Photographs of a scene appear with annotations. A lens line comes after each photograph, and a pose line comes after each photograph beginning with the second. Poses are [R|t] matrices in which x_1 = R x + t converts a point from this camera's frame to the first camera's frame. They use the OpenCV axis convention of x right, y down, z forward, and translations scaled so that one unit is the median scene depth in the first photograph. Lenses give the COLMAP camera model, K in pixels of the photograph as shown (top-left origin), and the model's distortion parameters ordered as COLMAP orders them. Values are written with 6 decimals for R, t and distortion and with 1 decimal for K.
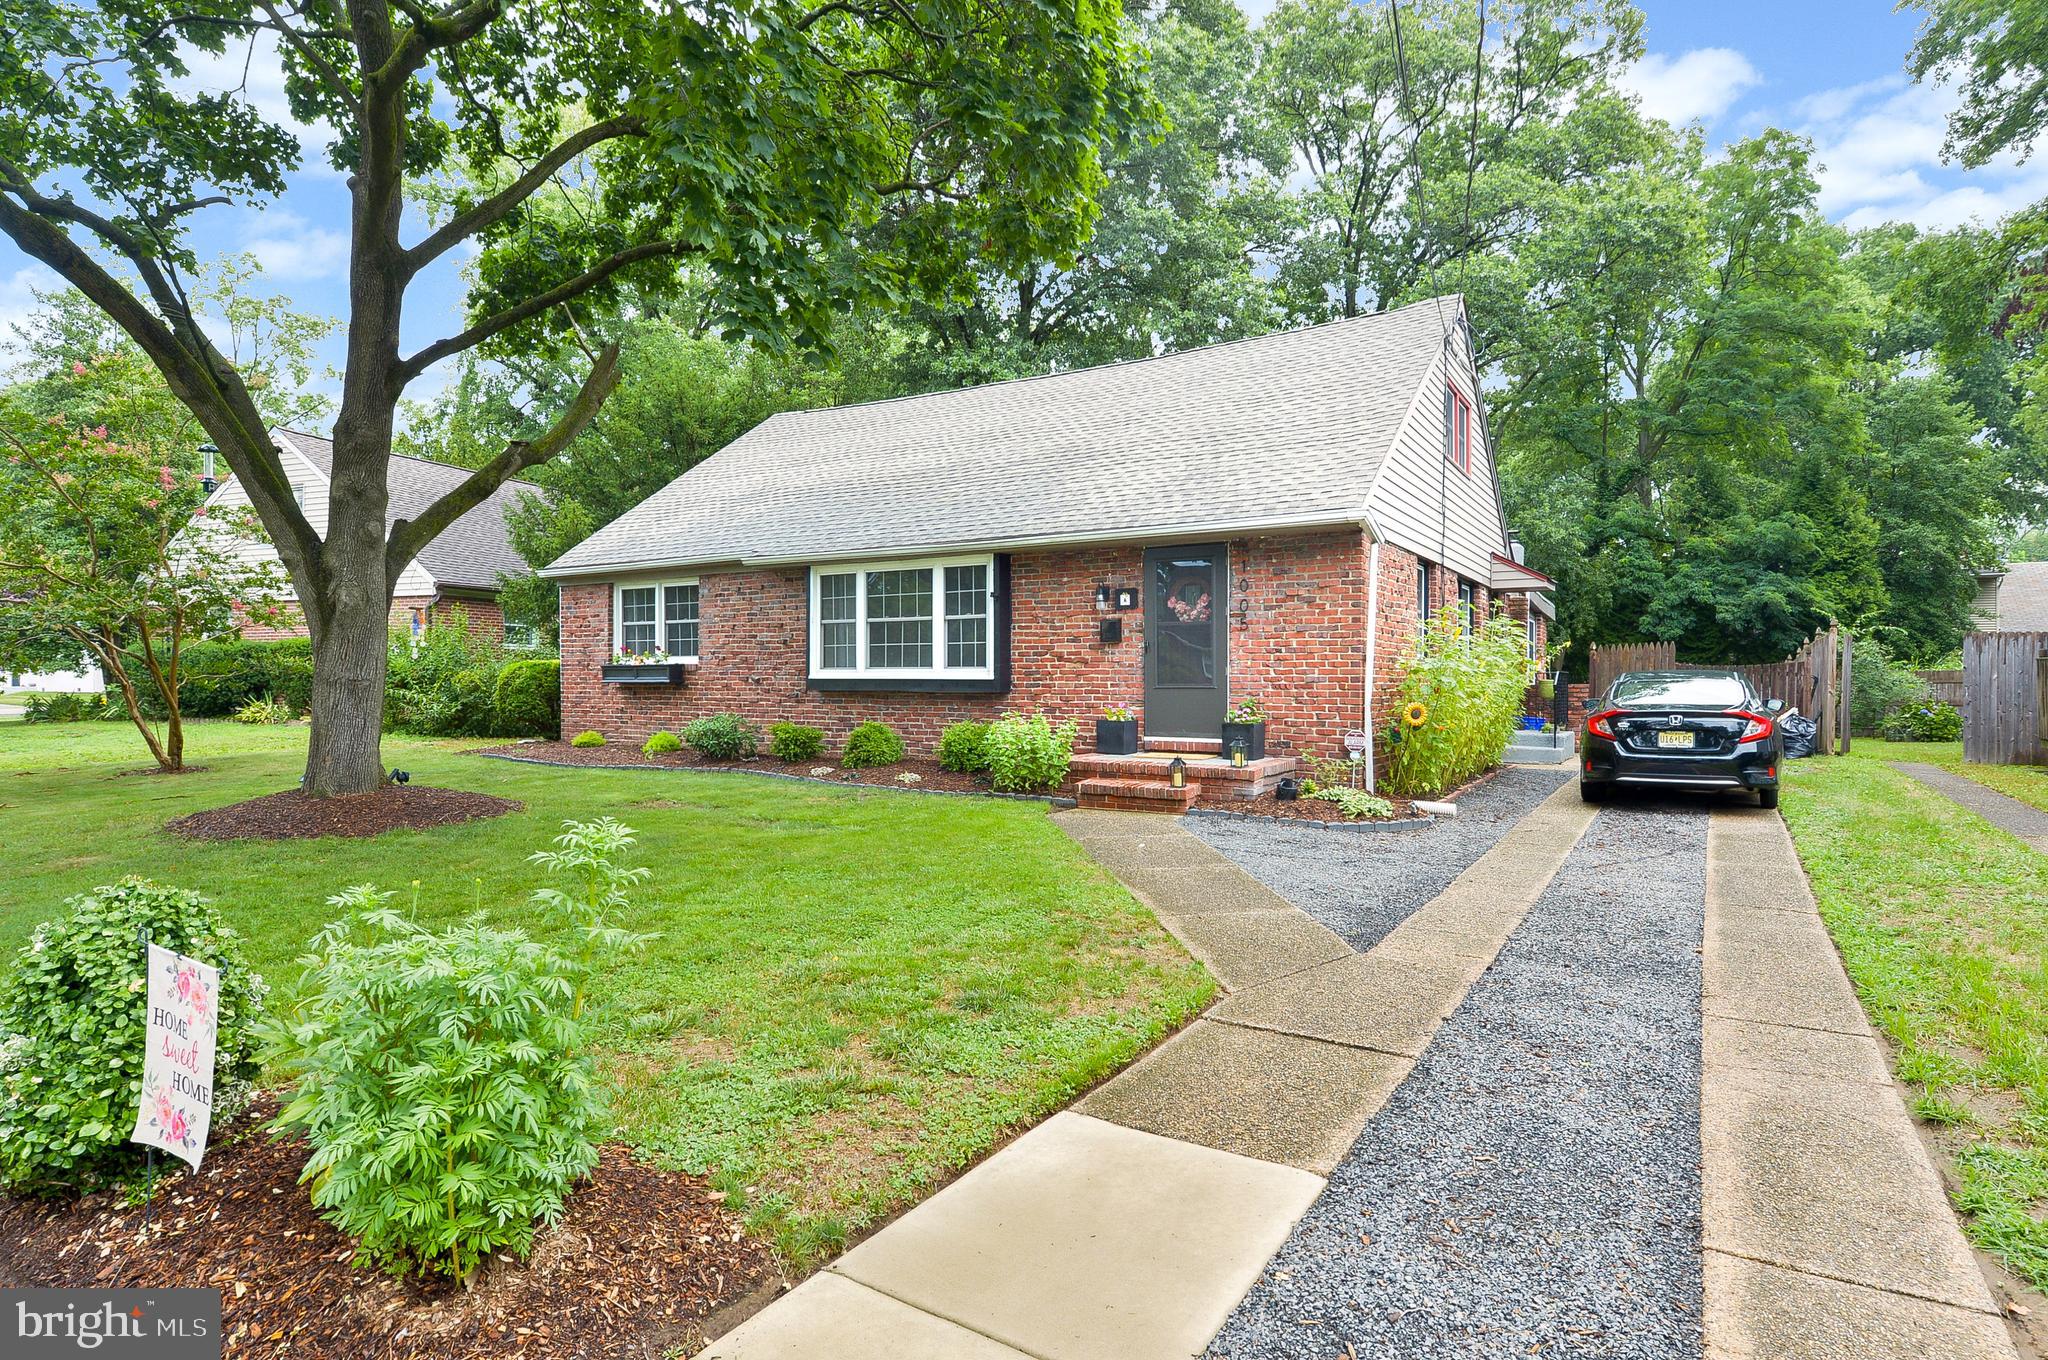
lens RADIAL K [[1094.5, 0, 1024.0], [0, 1094.5, 680.0], [0, 0, 1]] dist [0.000648, 0.000108]
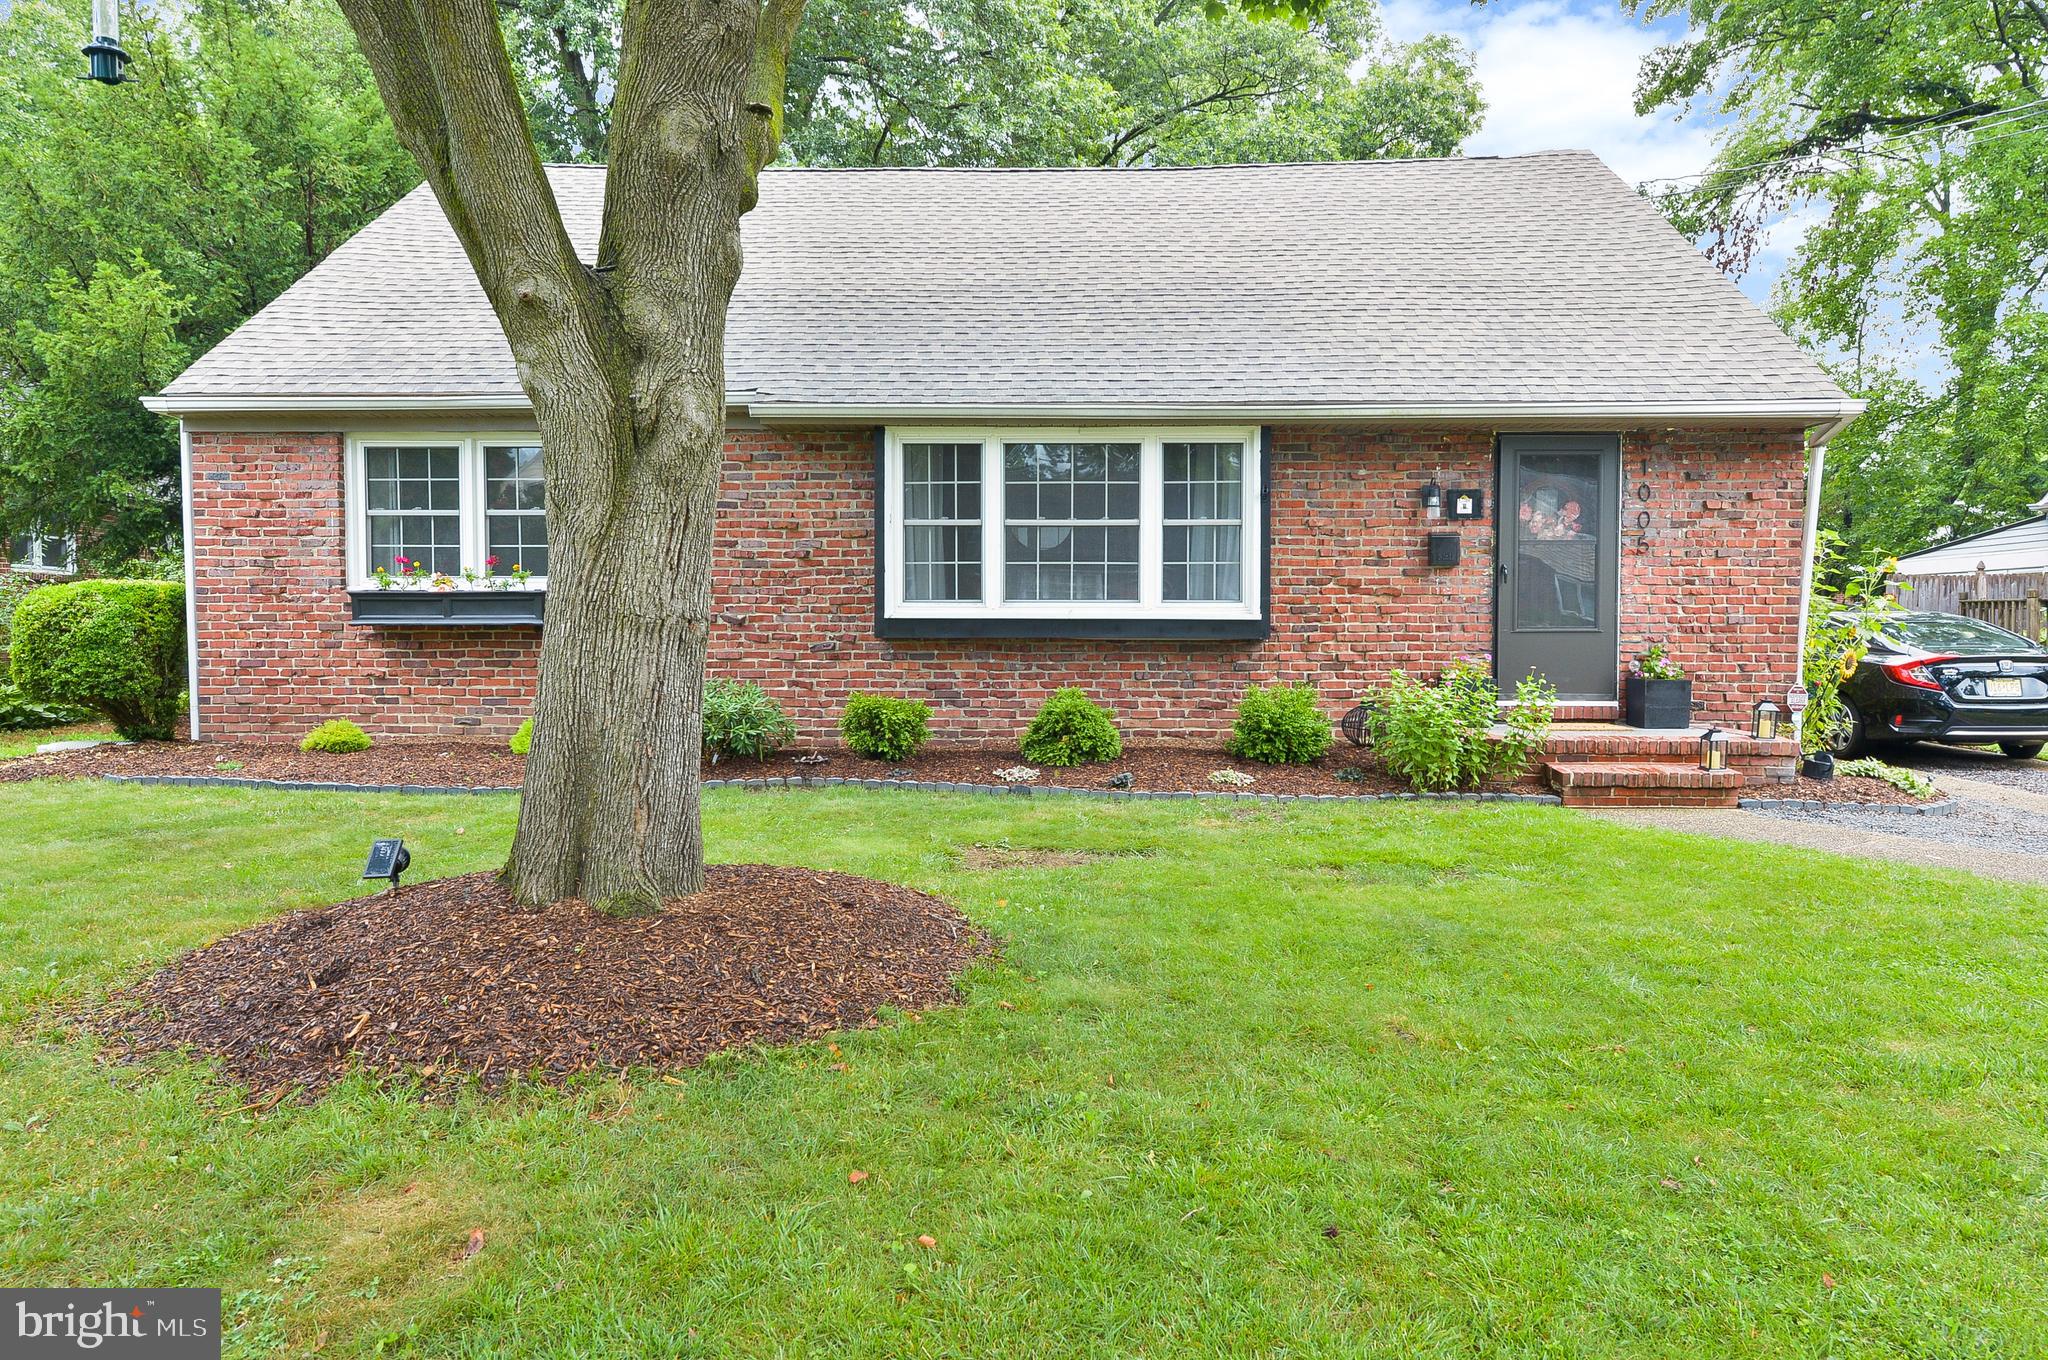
lens RADIAL K [[1366.3, 0, 1024.0], [0, 1366.3, 680.0], [0, 0, 1]] dist [0.000606, -0.000017]
pose [[0.865770, -0.020765, 0.500011, -0.540718], [-0.000684, 0.999089, 0.042675, 0.000673], [-0.500442, -0.037289, 0.864967, 0.350437]]
